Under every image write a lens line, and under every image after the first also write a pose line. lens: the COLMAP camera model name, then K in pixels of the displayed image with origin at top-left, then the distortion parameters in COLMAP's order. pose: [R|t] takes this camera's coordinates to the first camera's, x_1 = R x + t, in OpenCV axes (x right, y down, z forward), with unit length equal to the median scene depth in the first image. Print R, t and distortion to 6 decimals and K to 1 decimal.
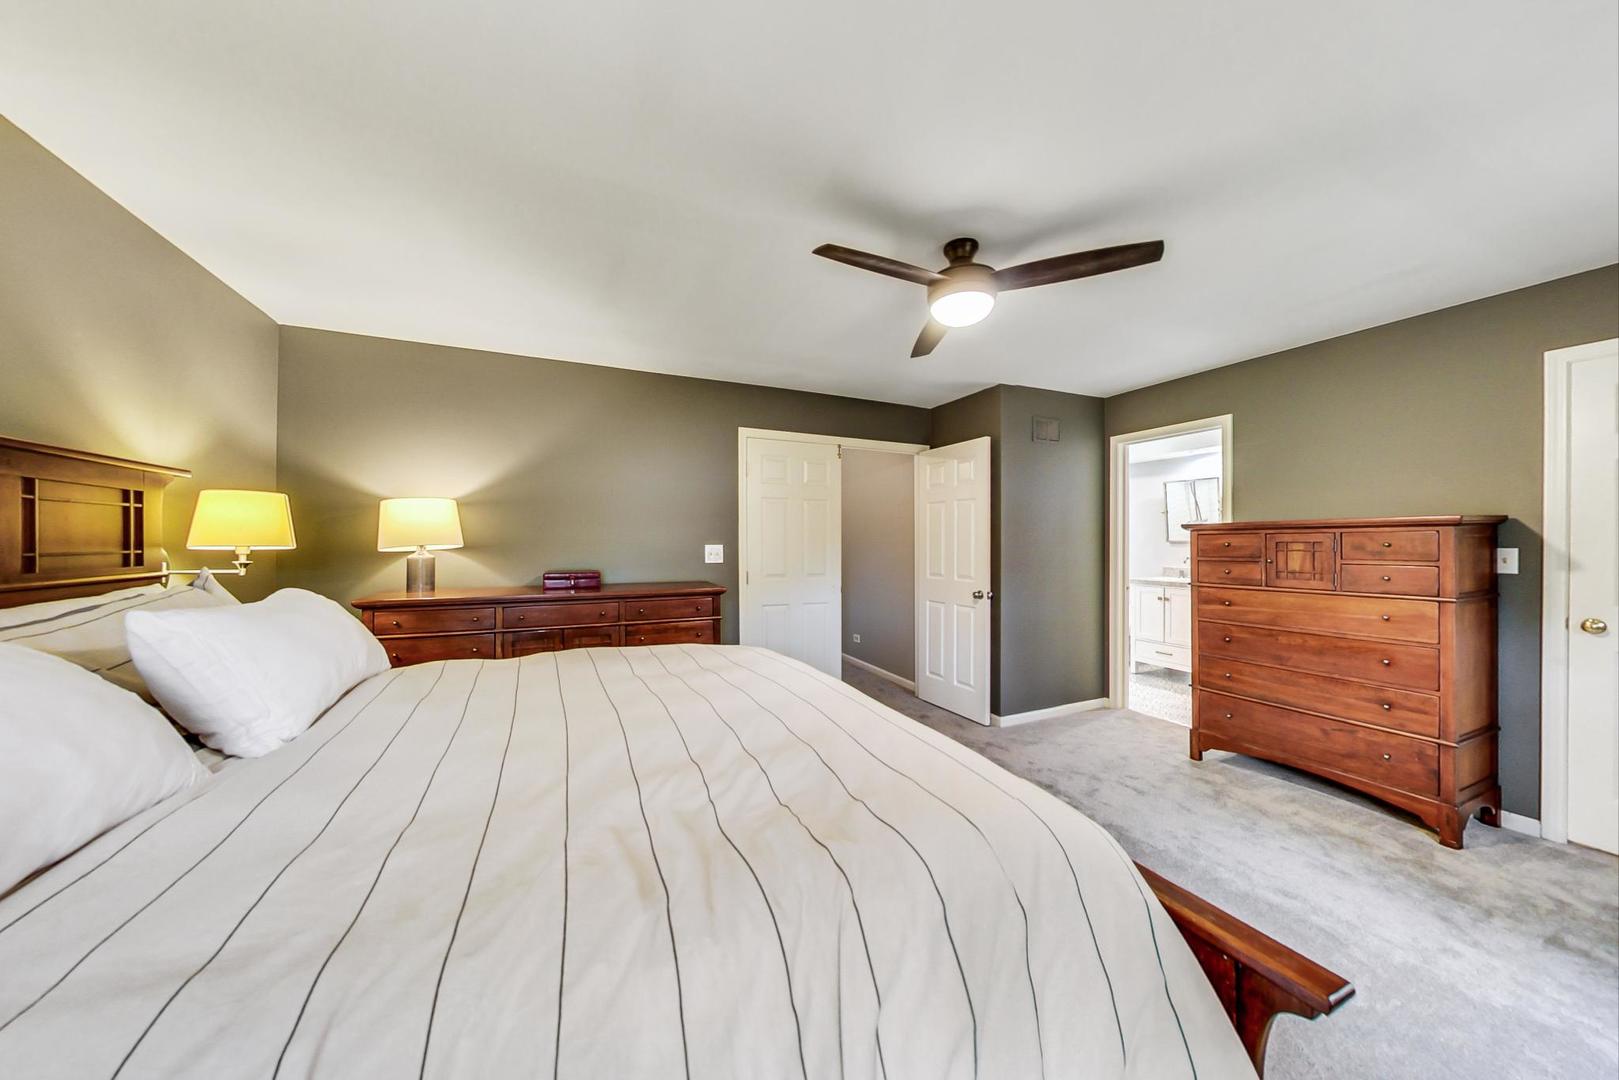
lens RADIAL K [[542.9, 0, 809.9], [0, 542.9, 544.9], [0, 0, 1]] dist [-0.000602, -0.000261]
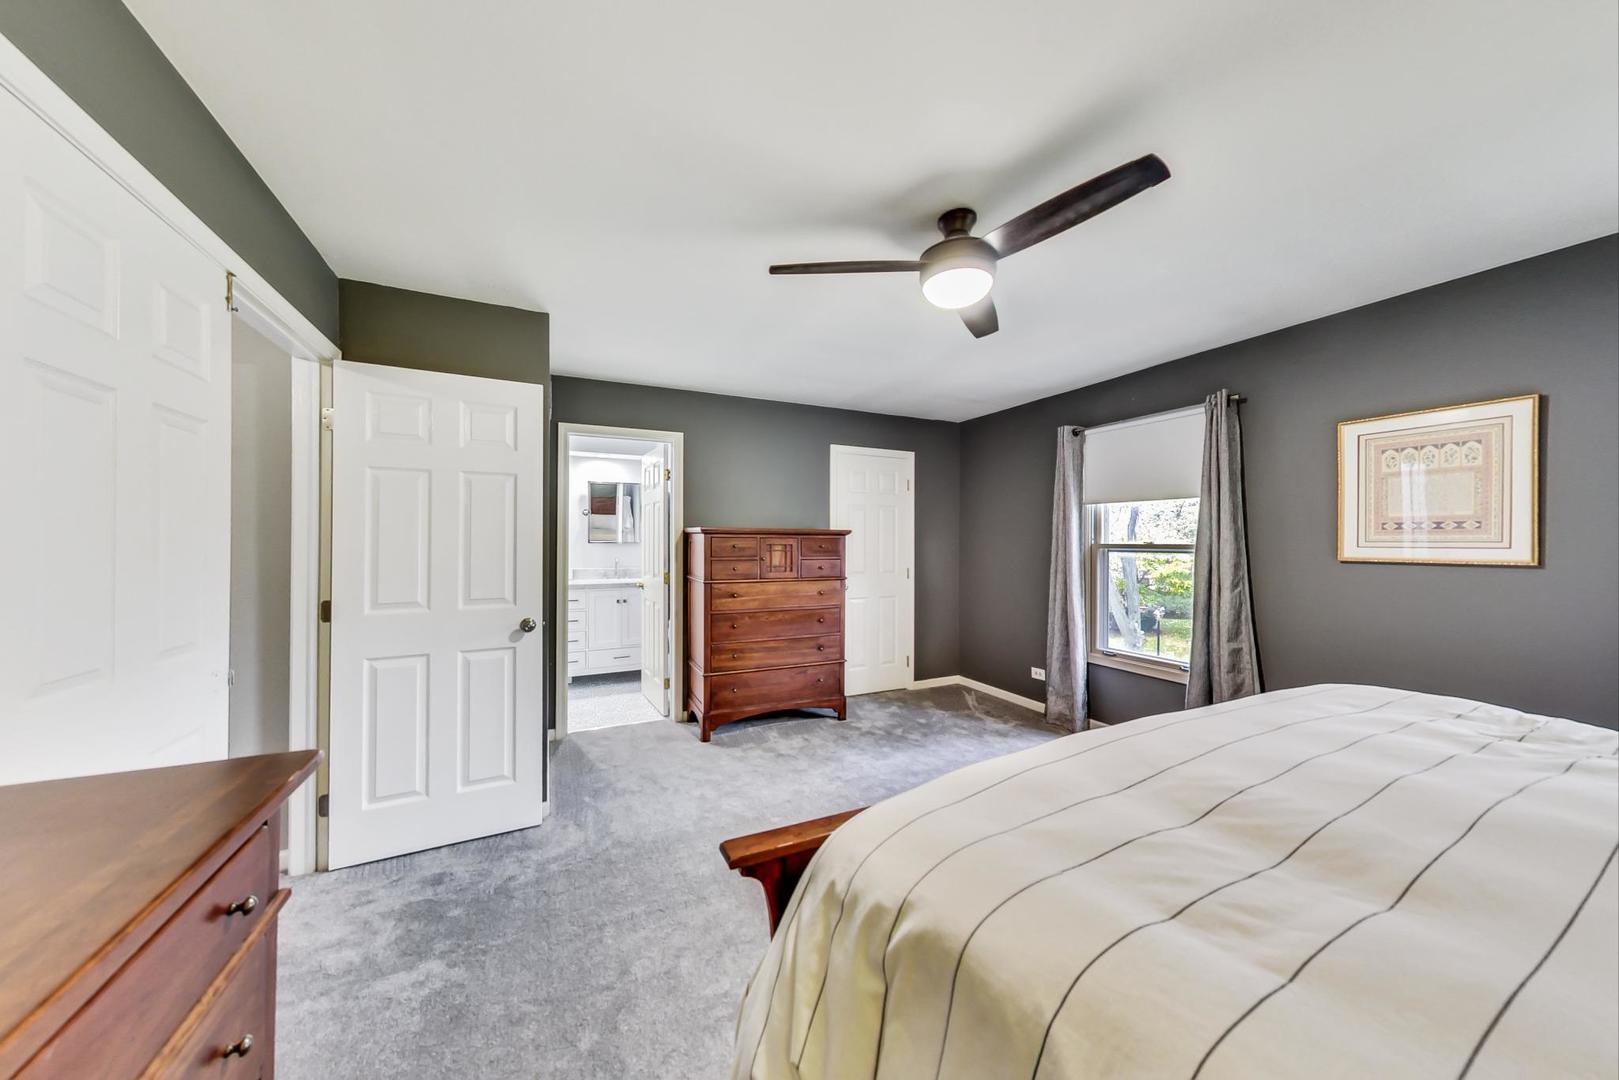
lens RADIAL K [[542.9, 0, 819.2], [0, 542.9, 540.1], [0, 0, 1]] dist [-0.000602, -0.000261]
pose [[-0.031872, 0.008113, 0.999459, -0.457490], [0.000842, 0.999967, -0.008090, -0.005129], [-0.999492, 0.000584, -0.031878, 0.921221]]
